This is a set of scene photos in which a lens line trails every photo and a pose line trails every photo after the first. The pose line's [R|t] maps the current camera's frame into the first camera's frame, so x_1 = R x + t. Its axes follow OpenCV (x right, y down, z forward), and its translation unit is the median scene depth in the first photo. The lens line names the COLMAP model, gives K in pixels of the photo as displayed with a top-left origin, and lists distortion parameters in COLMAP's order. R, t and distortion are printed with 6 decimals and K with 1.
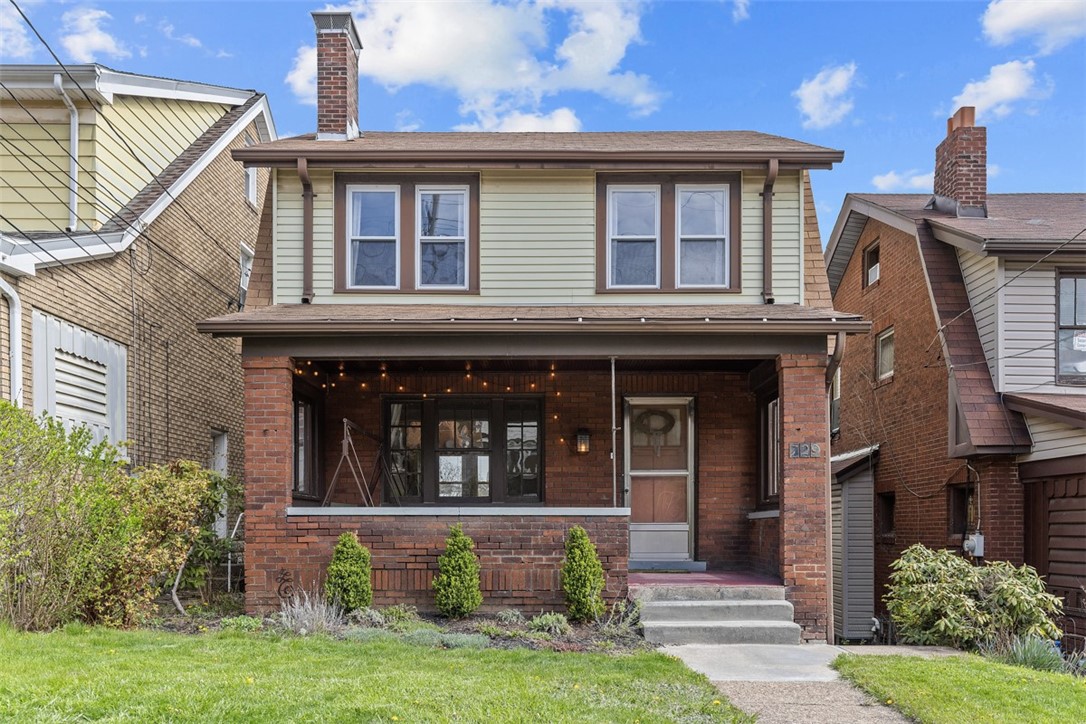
lens RADIAL K [[844.2, 0, 543.0], [0, 844.2, 362.0], [0, 0, 1]] dist [0.003476, 0.006368]
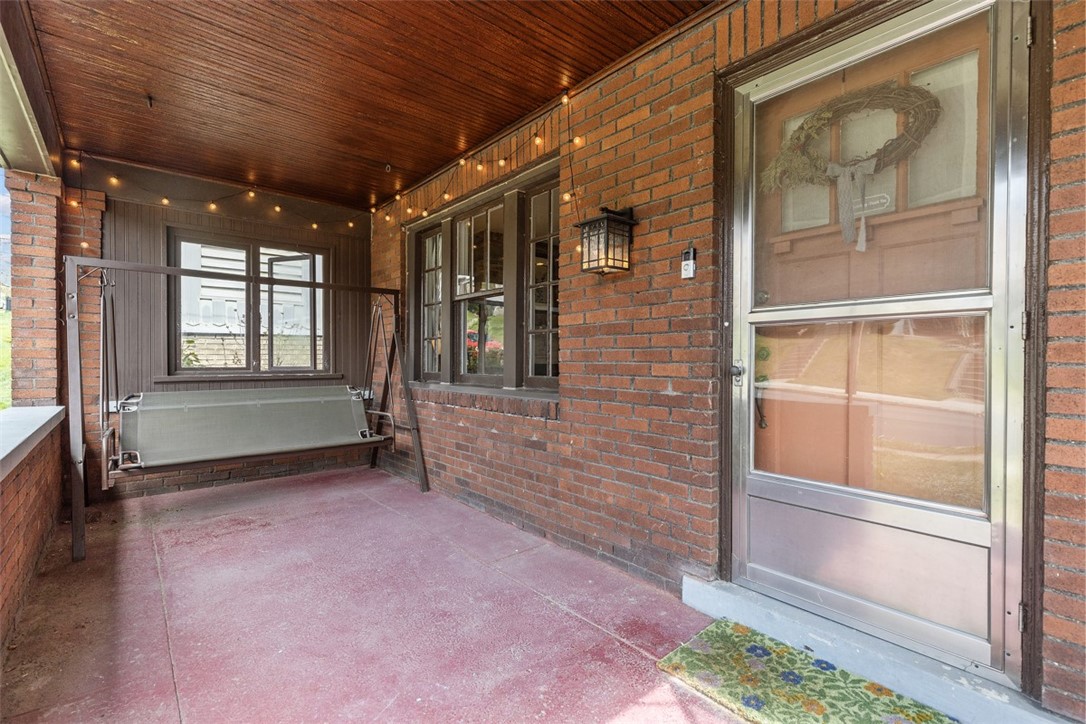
lens RADIAL K [[493.2, 0, 544.4], [0, 493.2, 340.1], [0, 0, 1]] dist [-0.002177, -0.000059]
pose [[0.657867, -0.026630, -0.752663, 0.190344], [0.142391, 0.985748, 0.089581, 0.111319], [0.739551, -0.166105, 0.652284, 0.811286]]
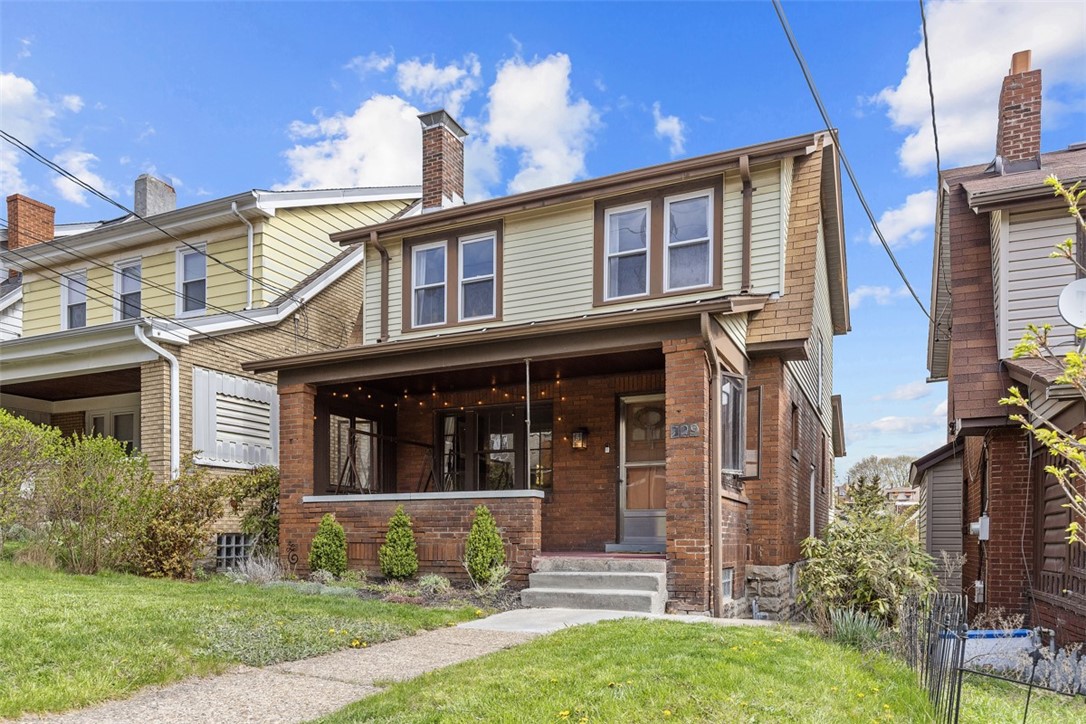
lens RADIAL K [[740.3, 0, 545.1], [0, 740.3, 394.1], [0, 0, 1]] dist [0.000529, 0.001435]
pose [[0.910012, -0.078608, -0.407061, 0.405706], [0.077300, 0.996813, -0.019687, 0.049579], [0.407311, -0.013550, 0.913189, 0.074087]]
